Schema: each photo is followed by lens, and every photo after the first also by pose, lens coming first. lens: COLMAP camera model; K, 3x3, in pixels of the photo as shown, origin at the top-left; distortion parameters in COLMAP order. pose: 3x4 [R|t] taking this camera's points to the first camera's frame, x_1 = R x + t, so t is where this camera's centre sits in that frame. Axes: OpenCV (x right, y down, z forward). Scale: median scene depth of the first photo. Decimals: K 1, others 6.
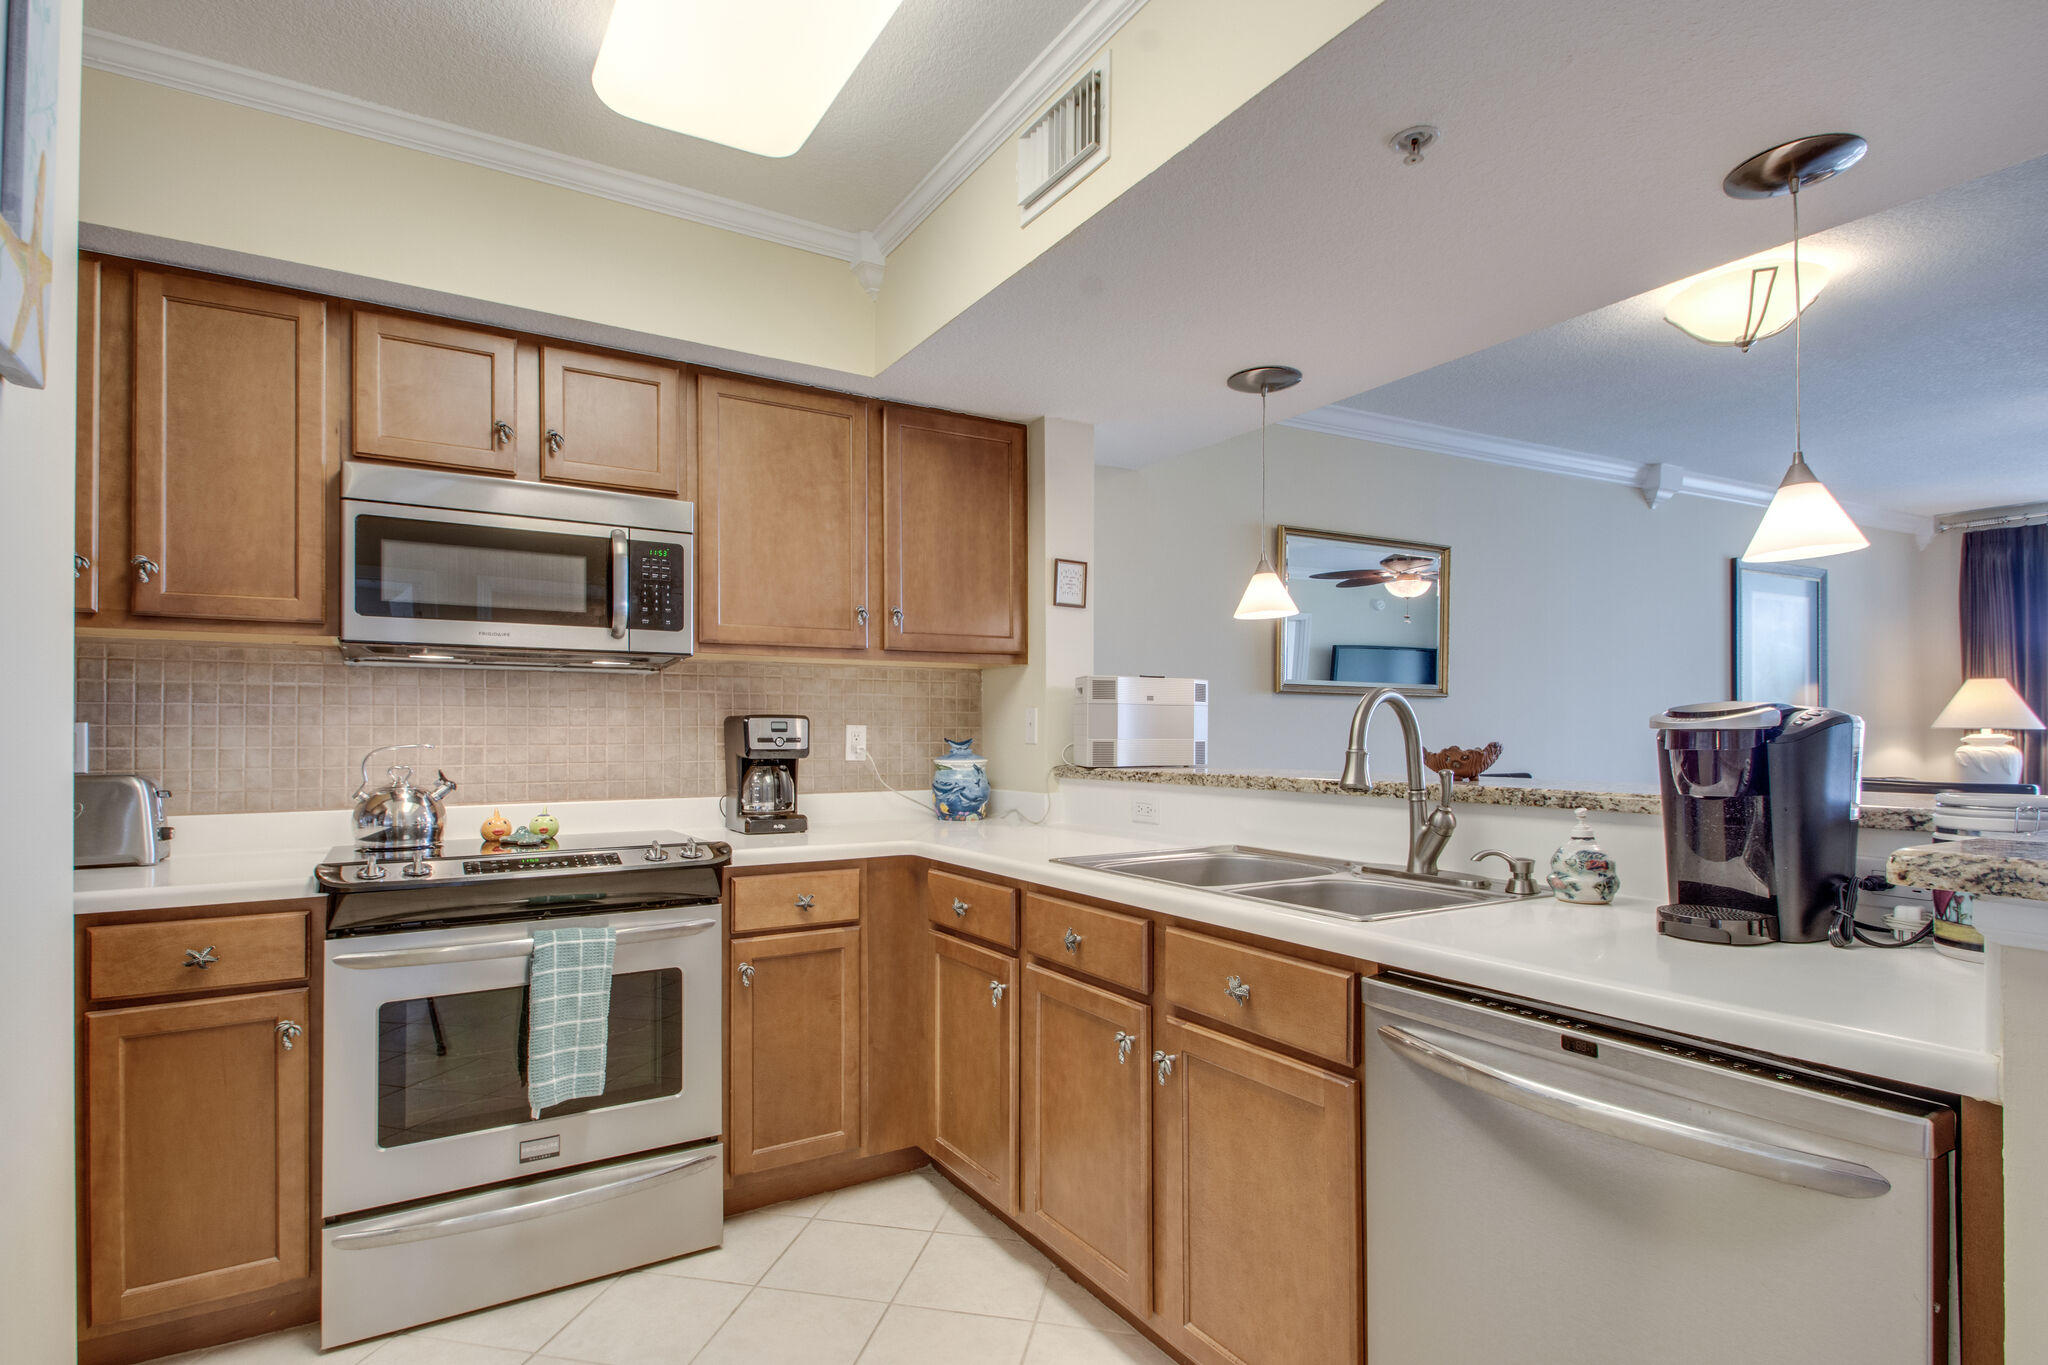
lens RADIAL K [[1015.1, 0, 1002.3], [0, 1015.1, 721.8], [0, 0, 1]] dist [0.010211, -0.003681]
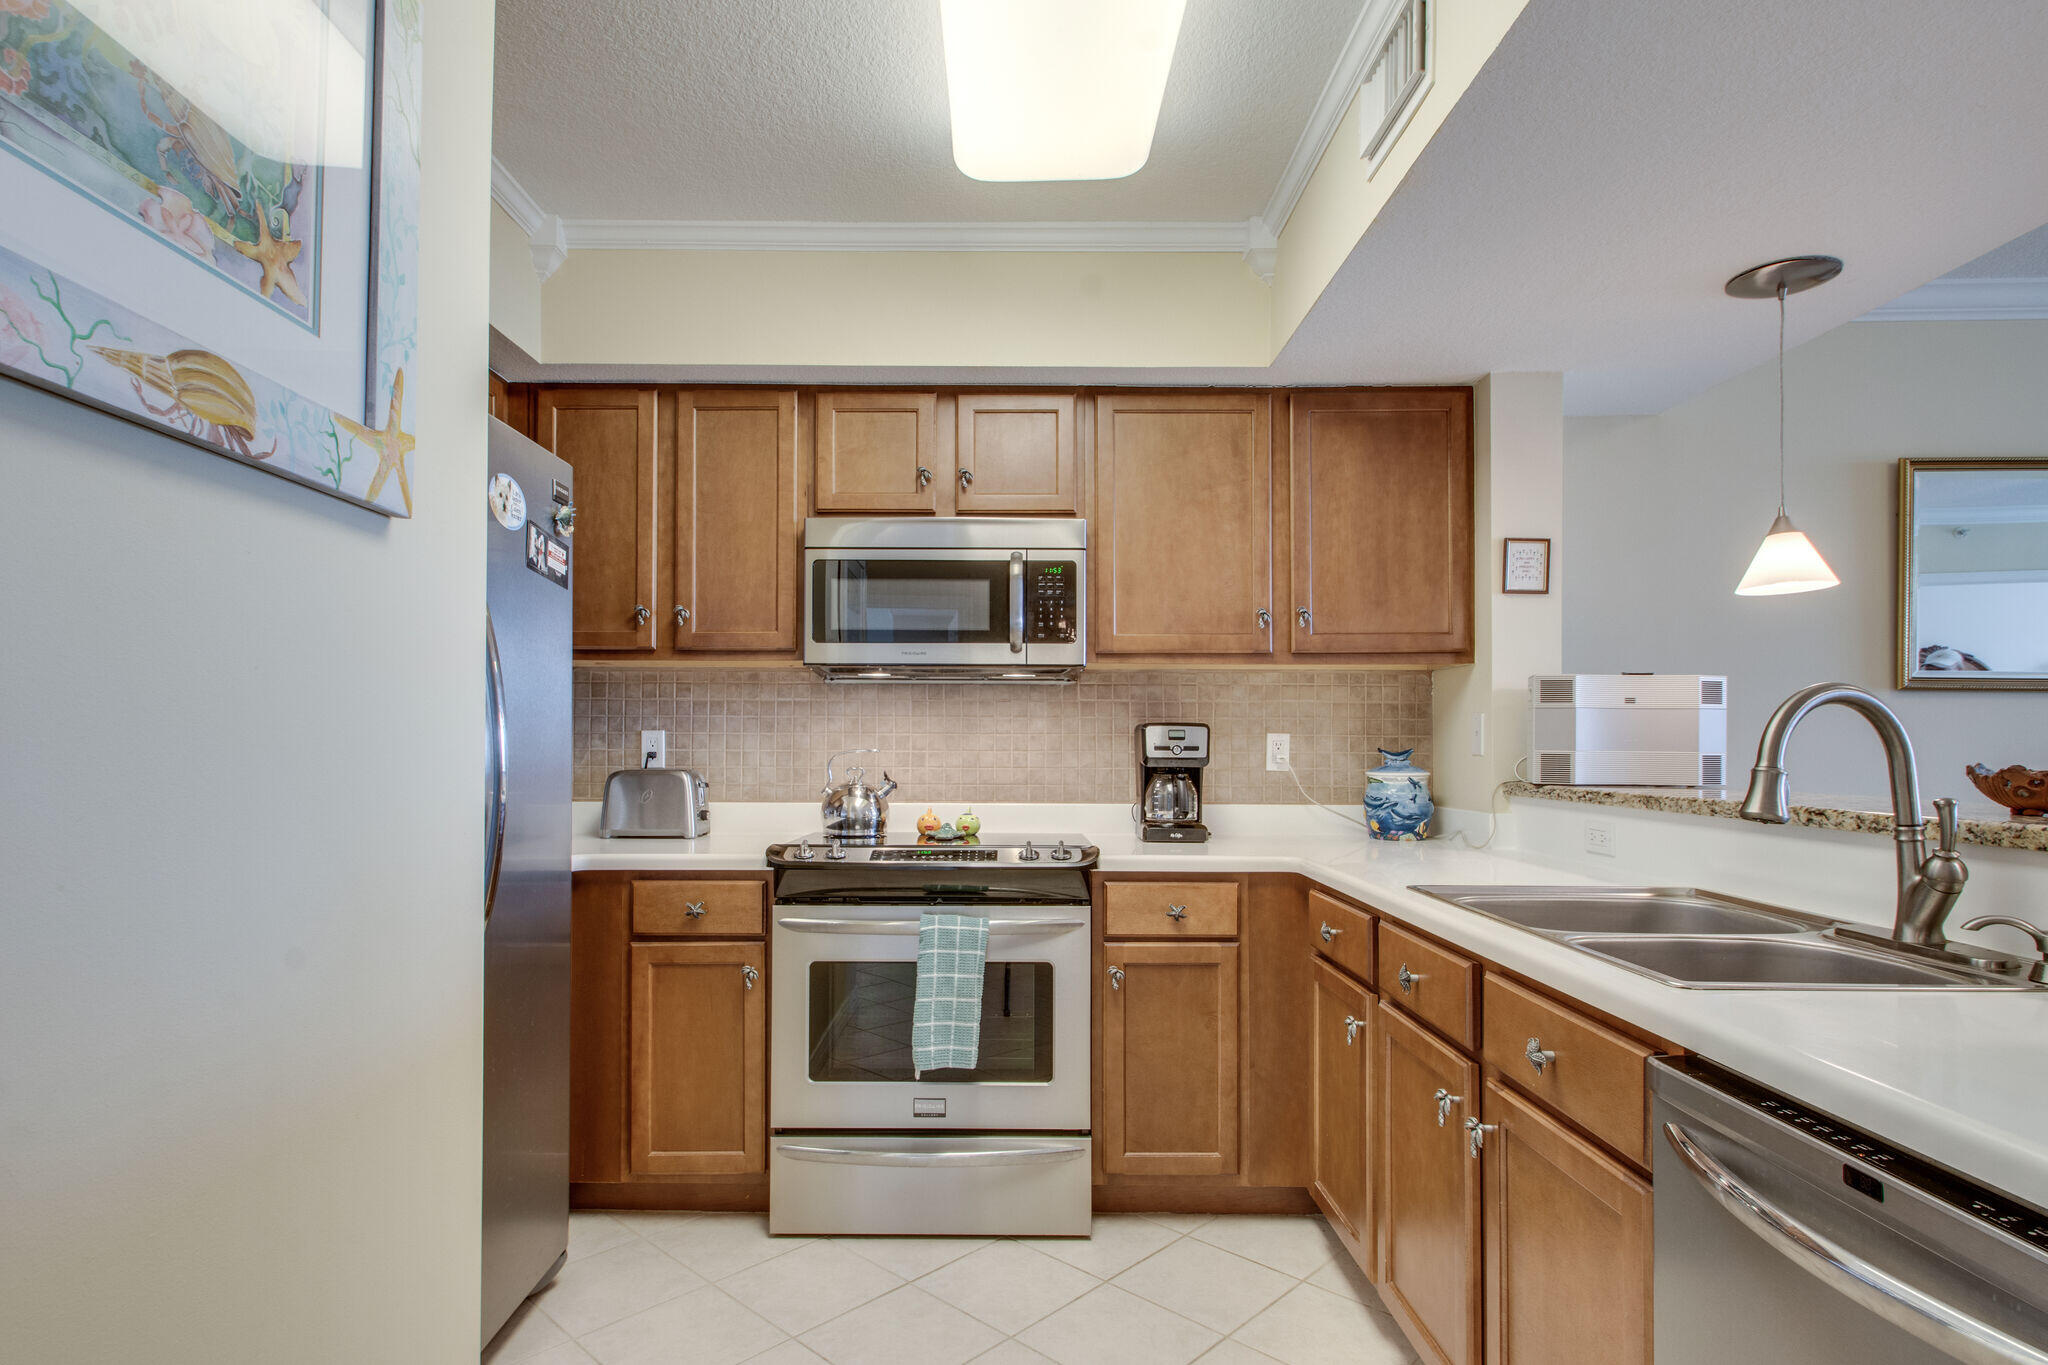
lens RADIAL K [[1073.8, 0, 1005.5], [0, 1073.8, 723.3], [0, 0, 1]] dist [0.006201, 0.000961]
pose [[0.855208, -0.003426, -0.518273, 0.201327], [0.000051, 0.999979, -0.006525, 0.000327], [0.518285, 0.005554, 0.855190, 0.018071]]
